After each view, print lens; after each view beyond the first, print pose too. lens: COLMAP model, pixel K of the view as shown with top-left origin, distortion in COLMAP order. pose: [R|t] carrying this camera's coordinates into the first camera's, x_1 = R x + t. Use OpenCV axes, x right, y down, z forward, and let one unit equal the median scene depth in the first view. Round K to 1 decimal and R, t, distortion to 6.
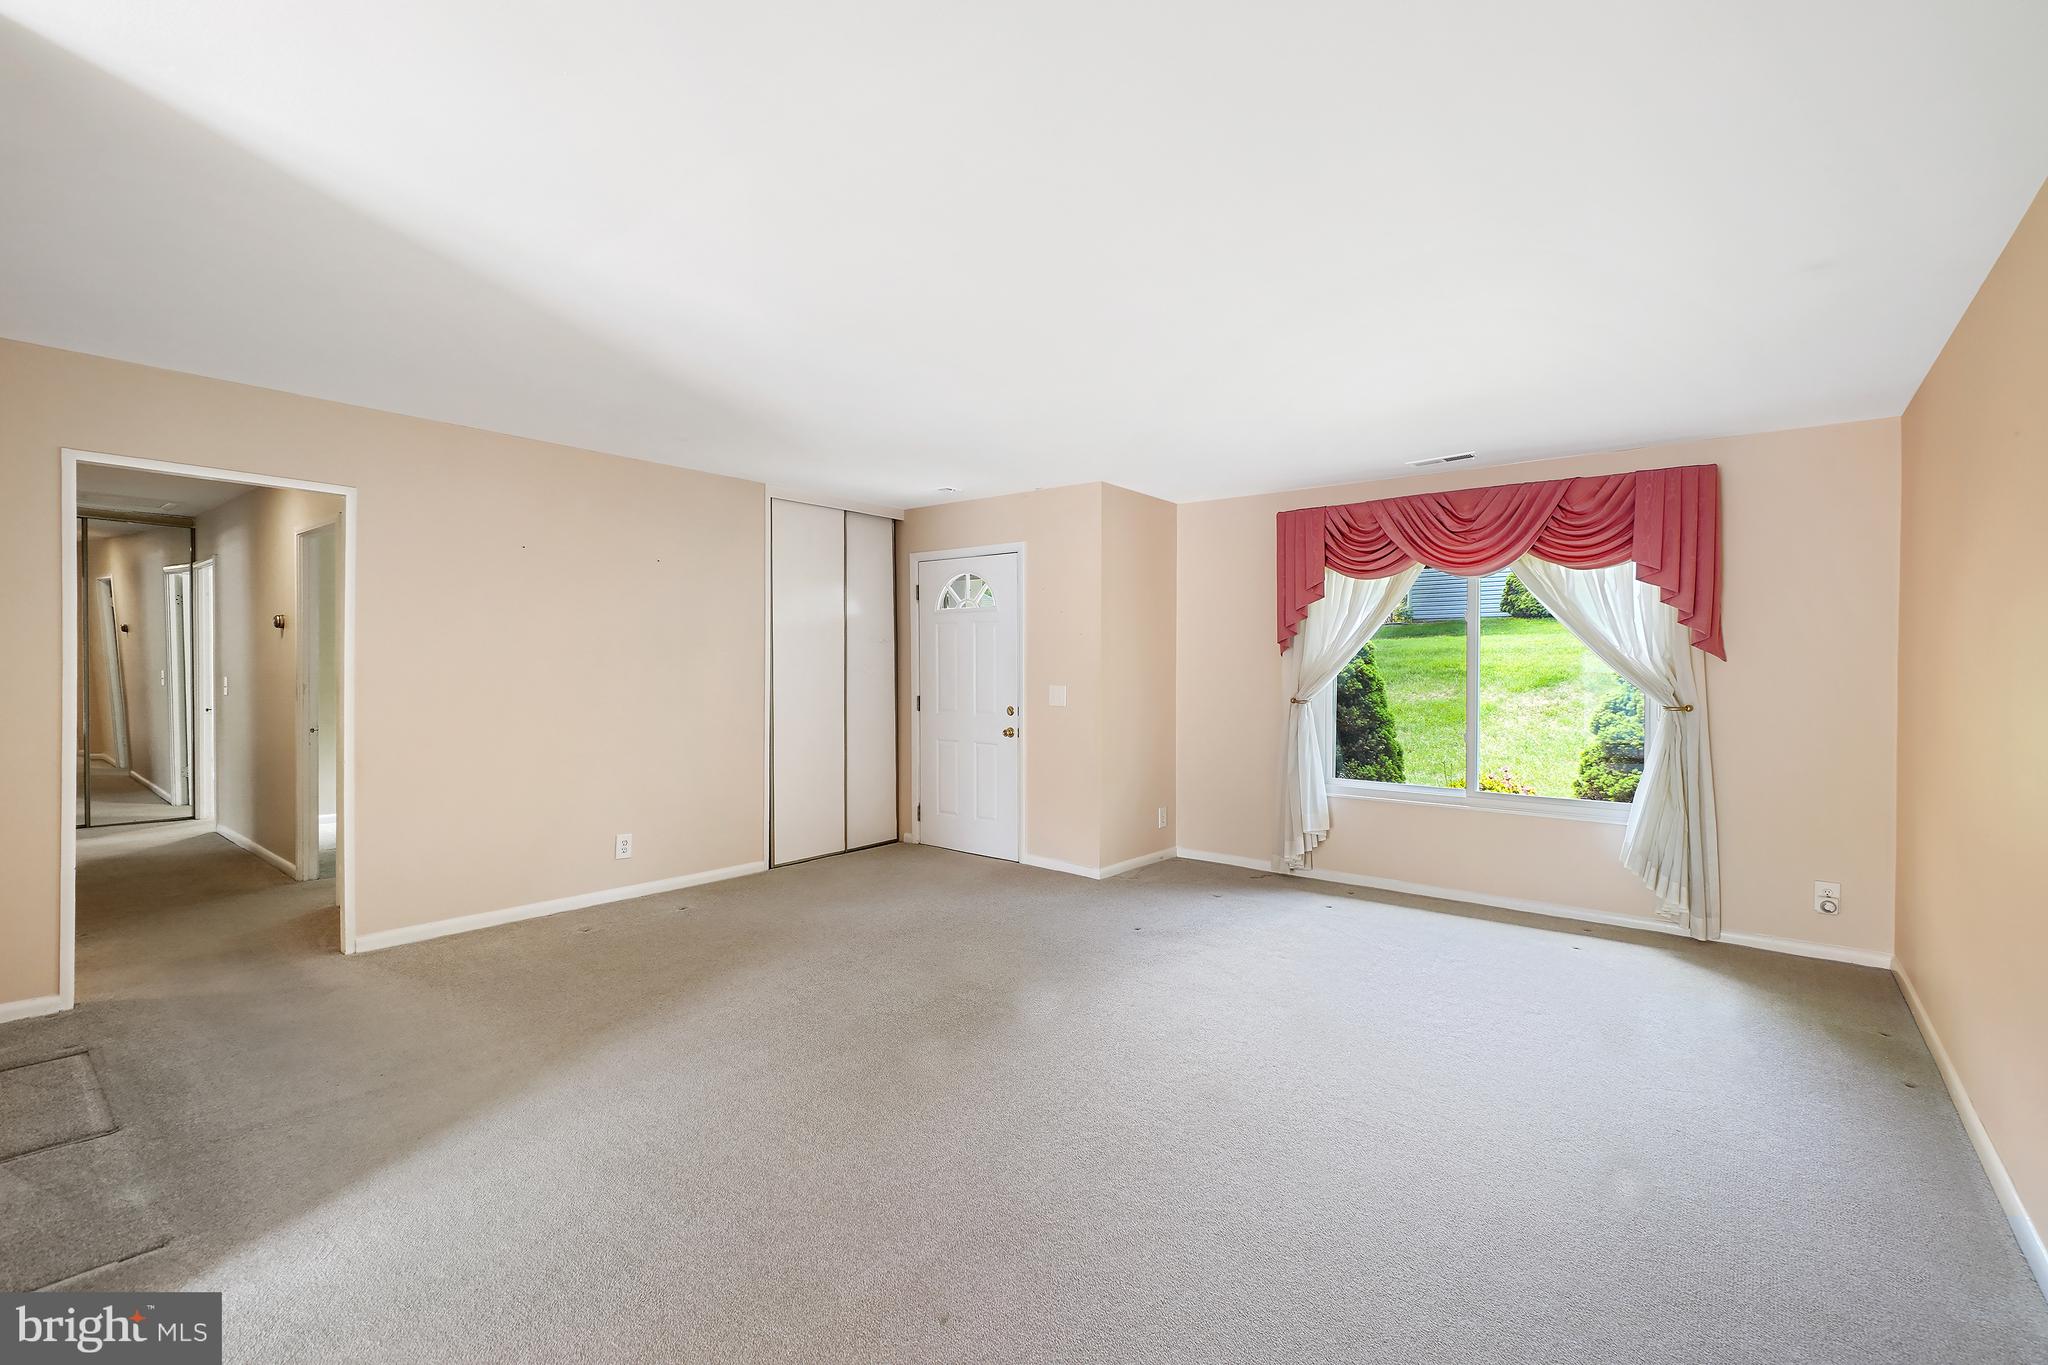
lens RADIAL K [[888.5, 0, 1033.2], [0, 888.5, 655.6], [0, 0, 1]] dist [-0.001744, -0.000257]
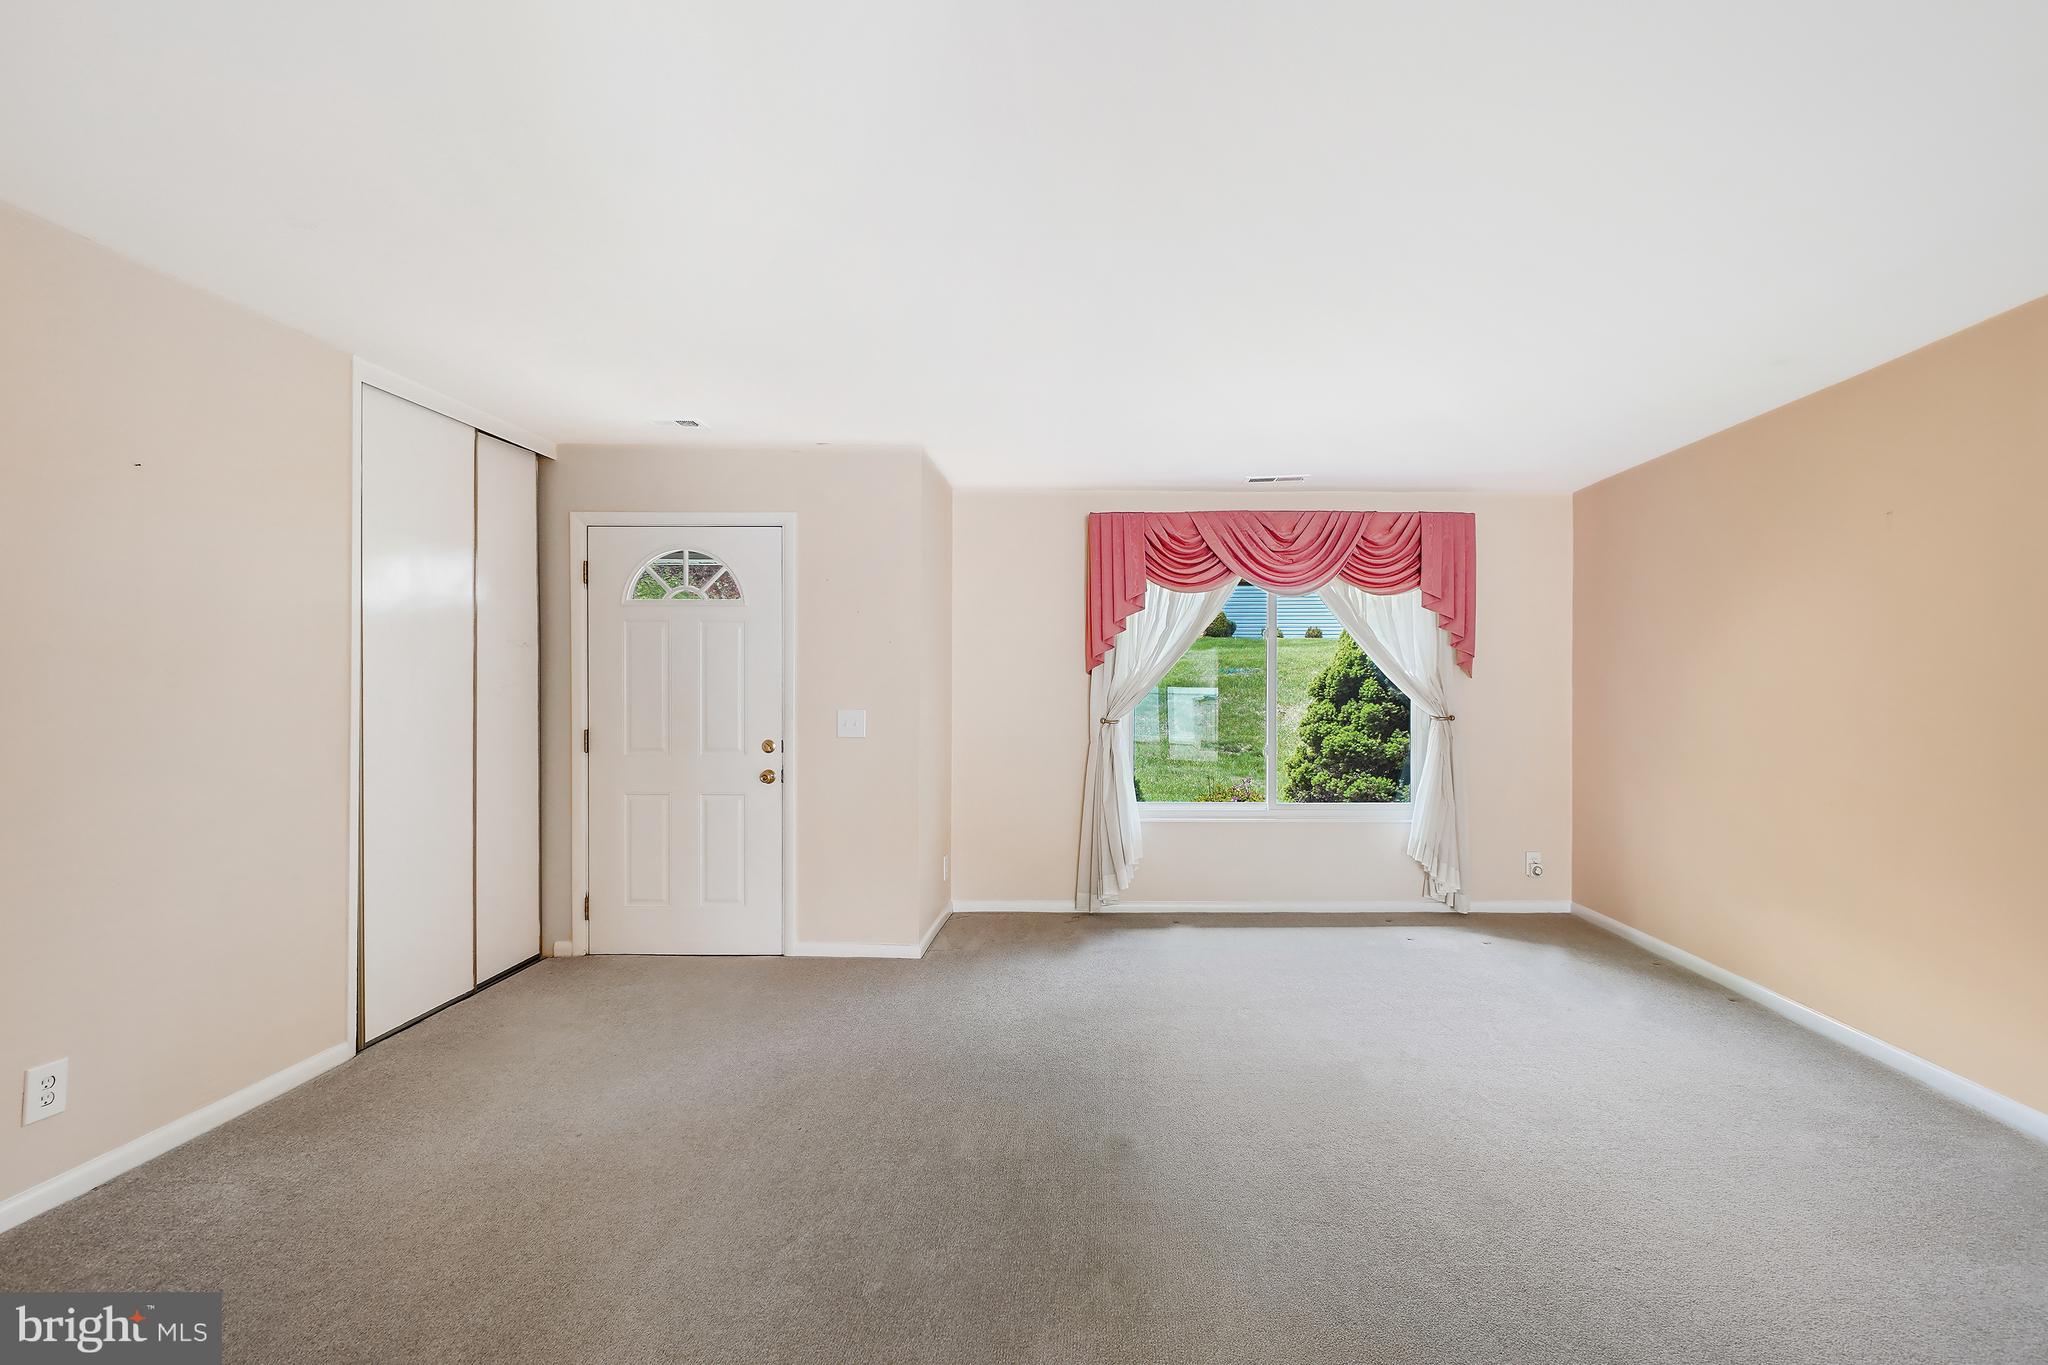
lens RADIAL K [[900.3, 0, 1025.4], [0, 900.3, 671.5], [0, 0, 1]] dist [-0.001421, 0.000218]
pose [[0.778880, 0.006442, 0.627140, -0.368104], [-0.004173, 0.999978, -0.005089, 0.005142], [-0.627159, 0.001346, 0.778890, 0.345869]]
